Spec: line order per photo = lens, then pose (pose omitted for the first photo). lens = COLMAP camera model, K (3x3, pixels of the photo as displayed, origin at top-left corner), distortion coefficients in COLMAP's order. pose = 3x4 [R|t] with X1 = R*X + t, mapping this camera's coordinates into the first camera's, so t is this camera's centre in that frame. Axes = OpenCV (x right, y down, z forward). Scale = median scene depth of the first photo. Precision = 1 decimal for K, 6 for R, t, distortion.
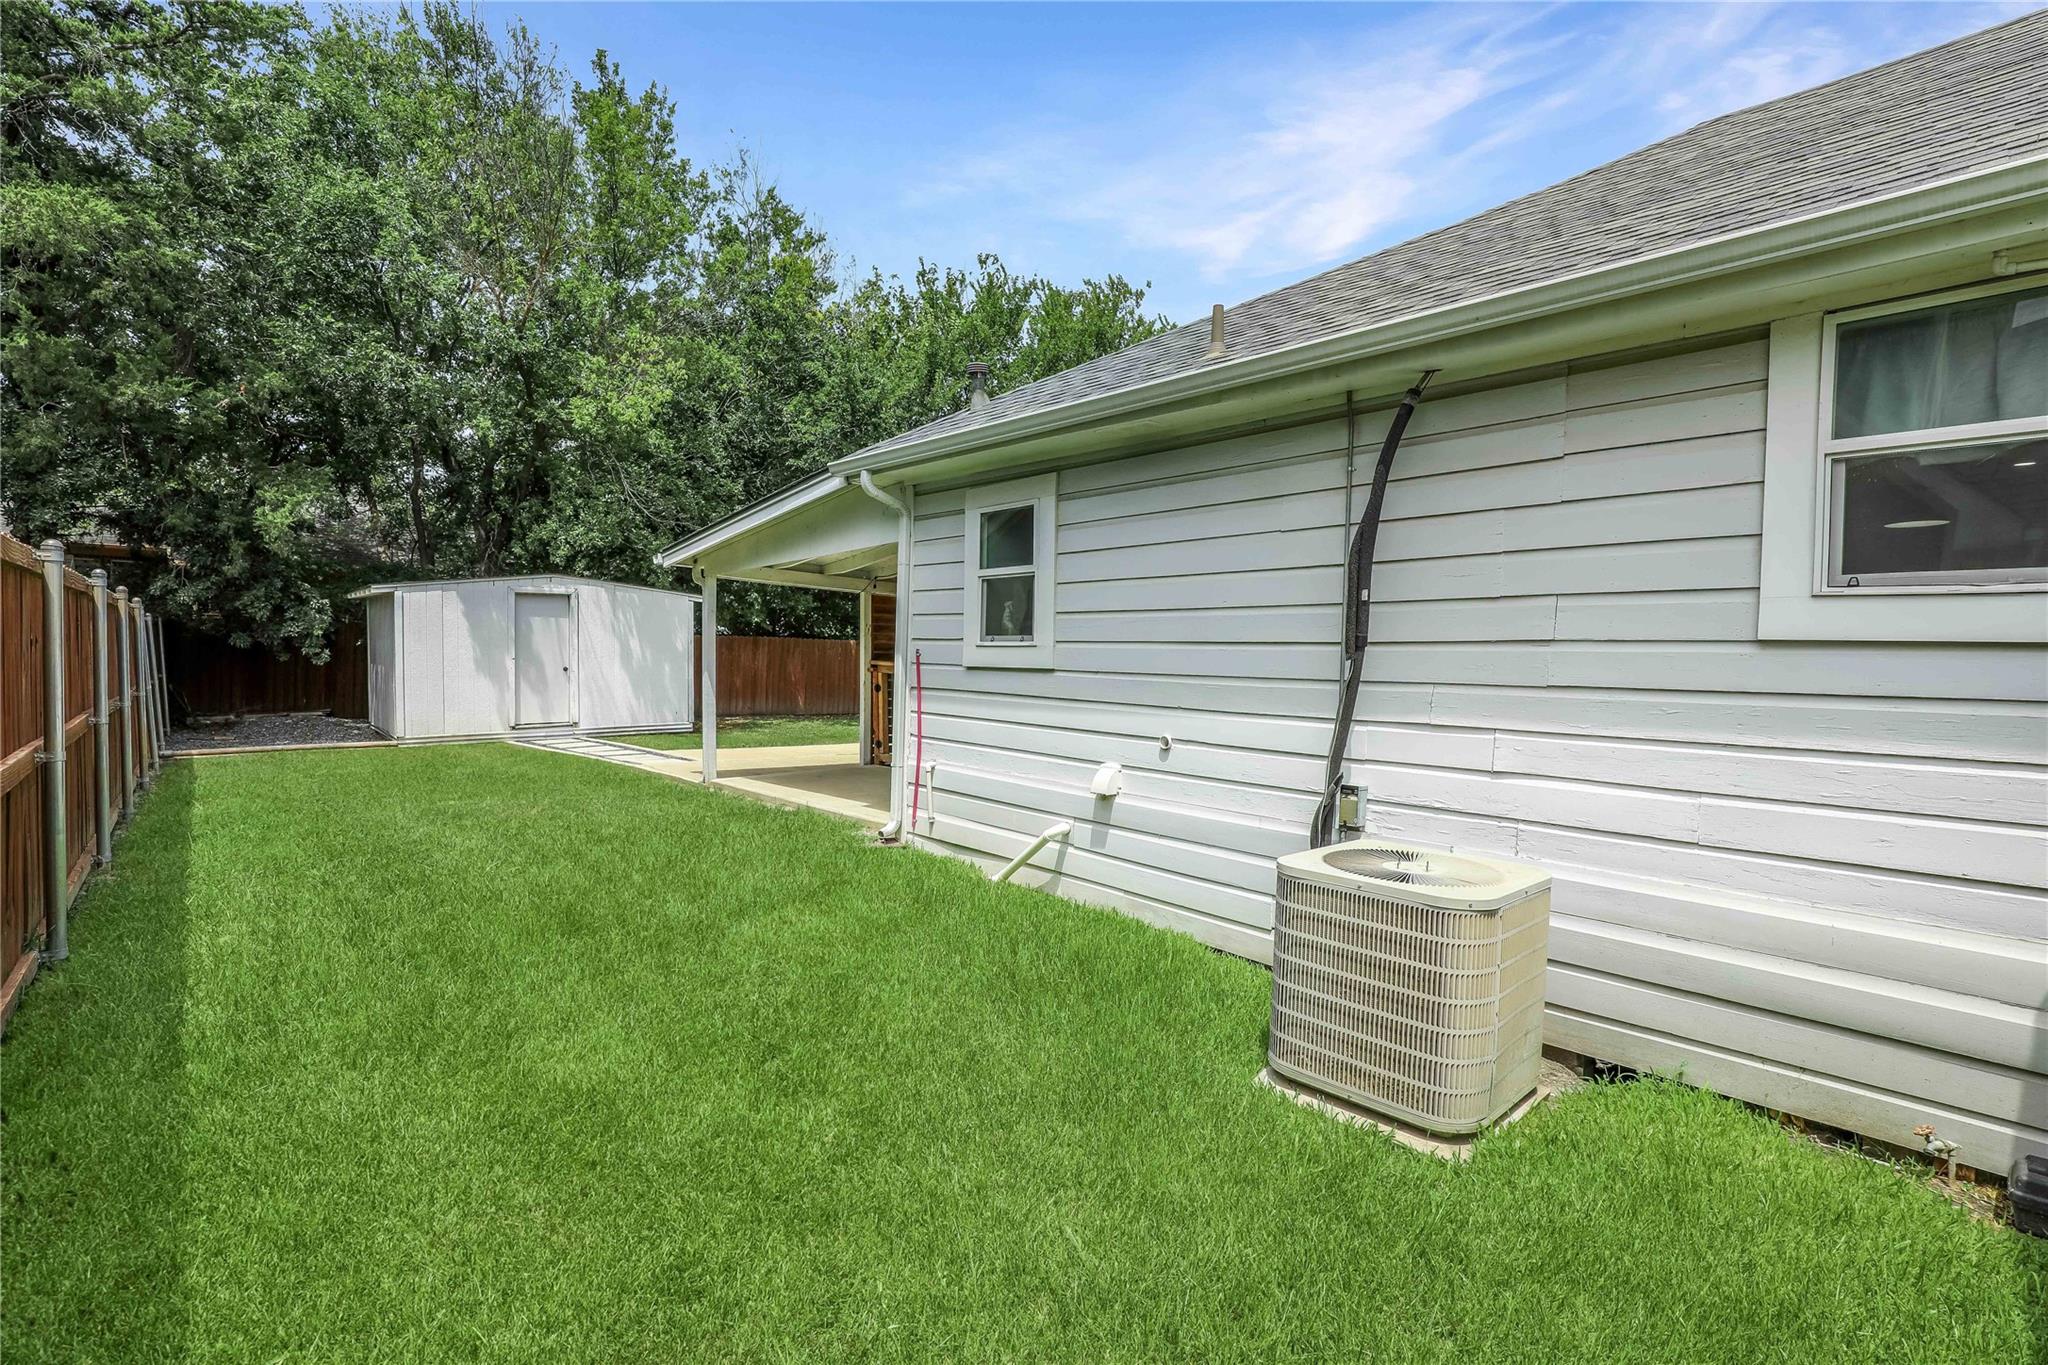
lens RADIAL K [[936.1, 0, 1022.6], [0, 936.1, 677.7], [0, 0, 1]] dist [-0.019294, 0.004379]
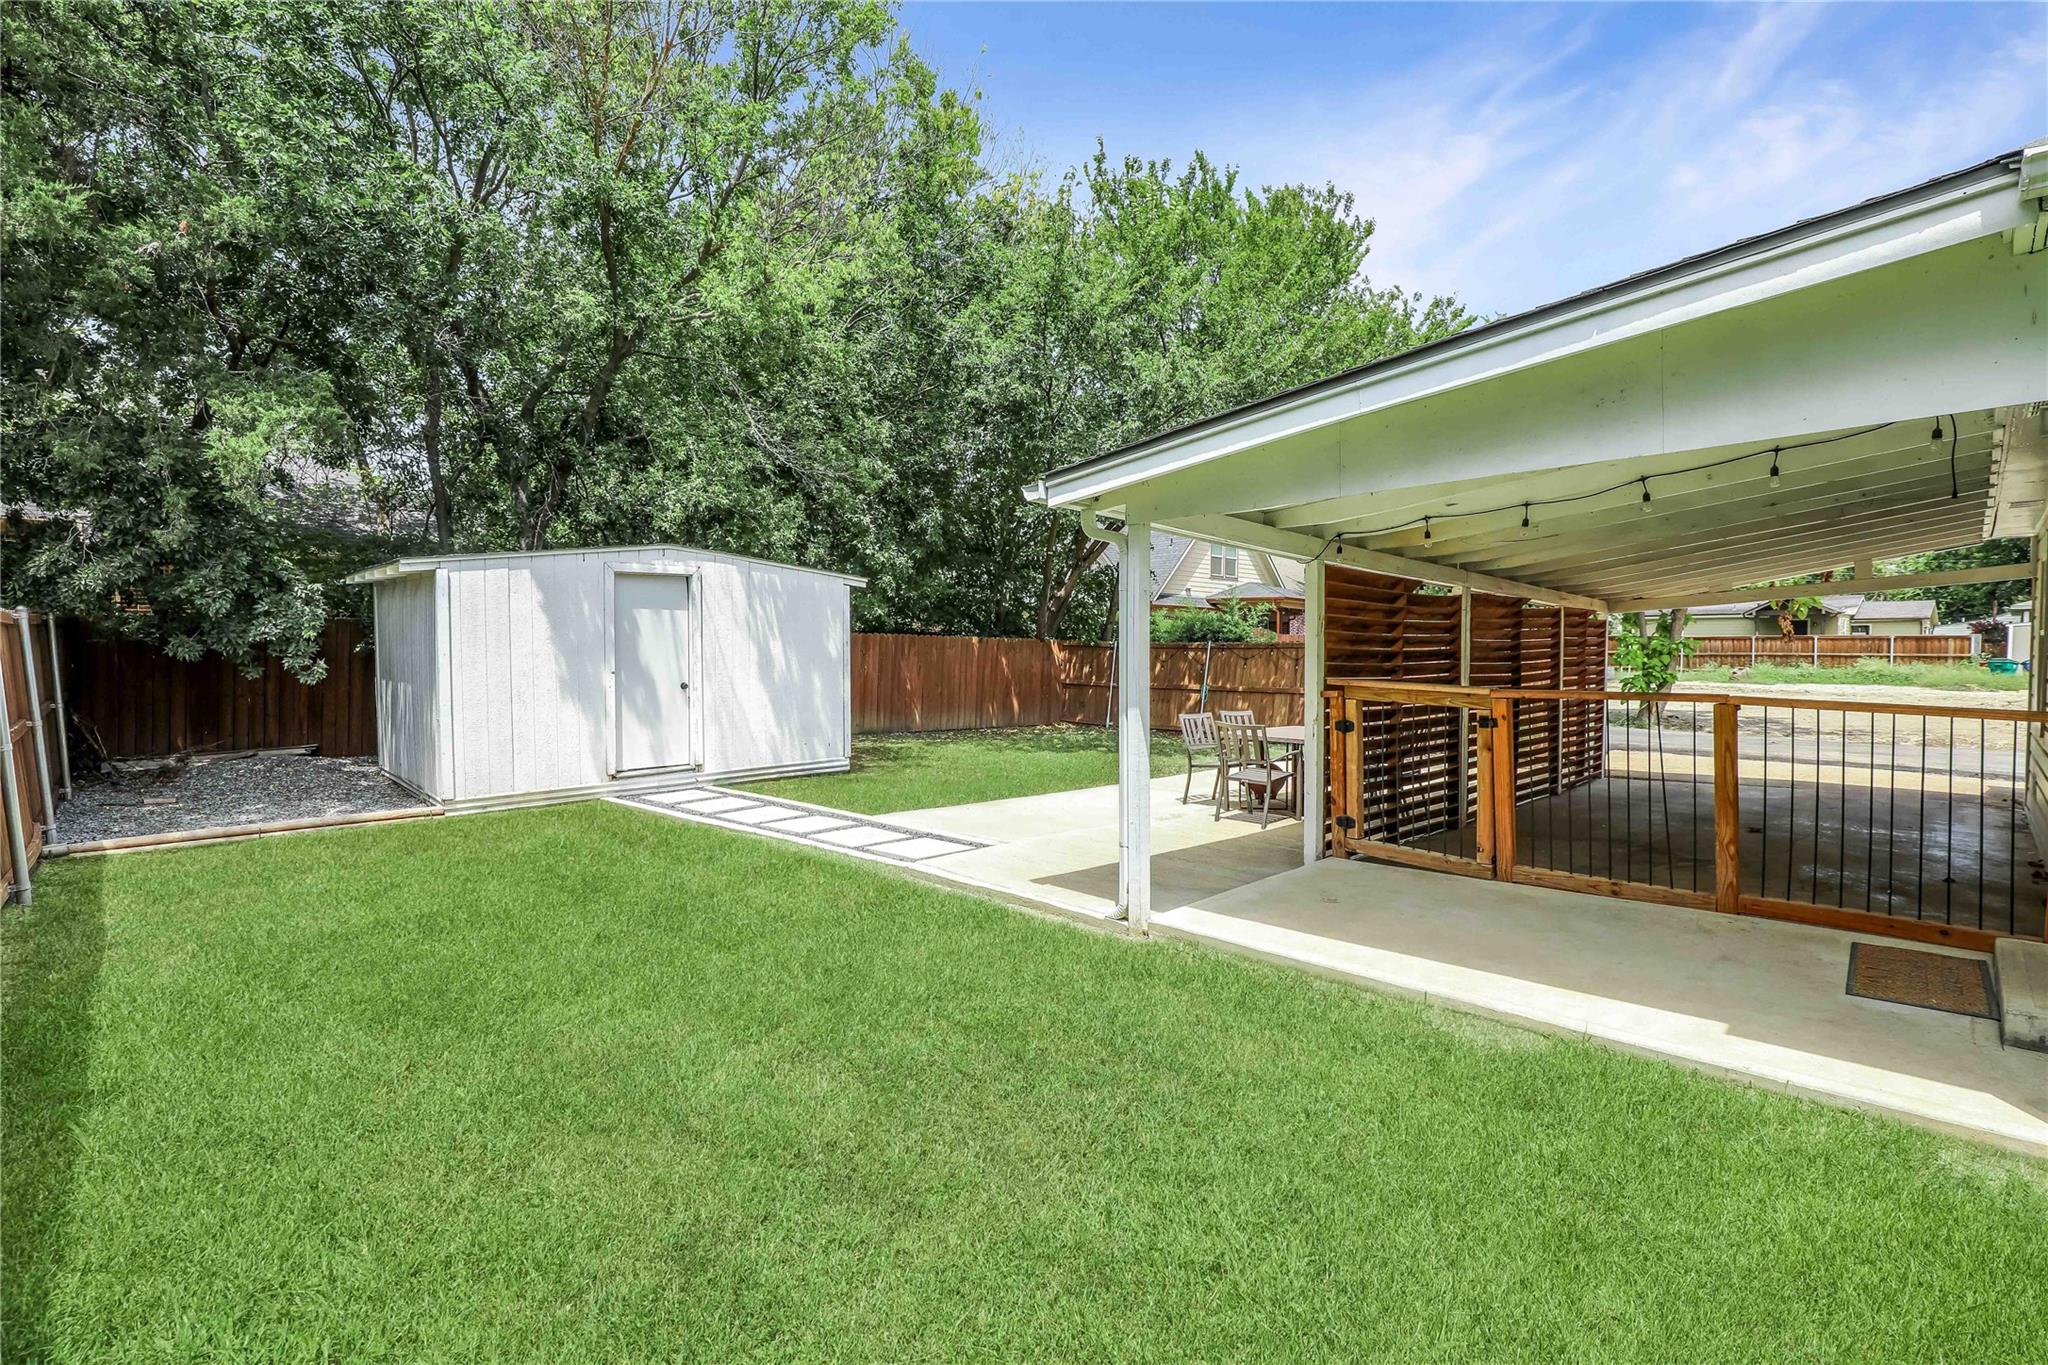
lens RADIAL K [[936.1, 0, 1027.1], [0, 936.1, 679.7], [0, 0, 1]] dist [-0.019294, 0.004379]
pose [[0.999023, -0.009656, 0.043118, -0.277989], [0.009235, 0.999908, 0.009950, -0.018746], [-0.043210, -0.009542, 0.999020, 0.322129]]
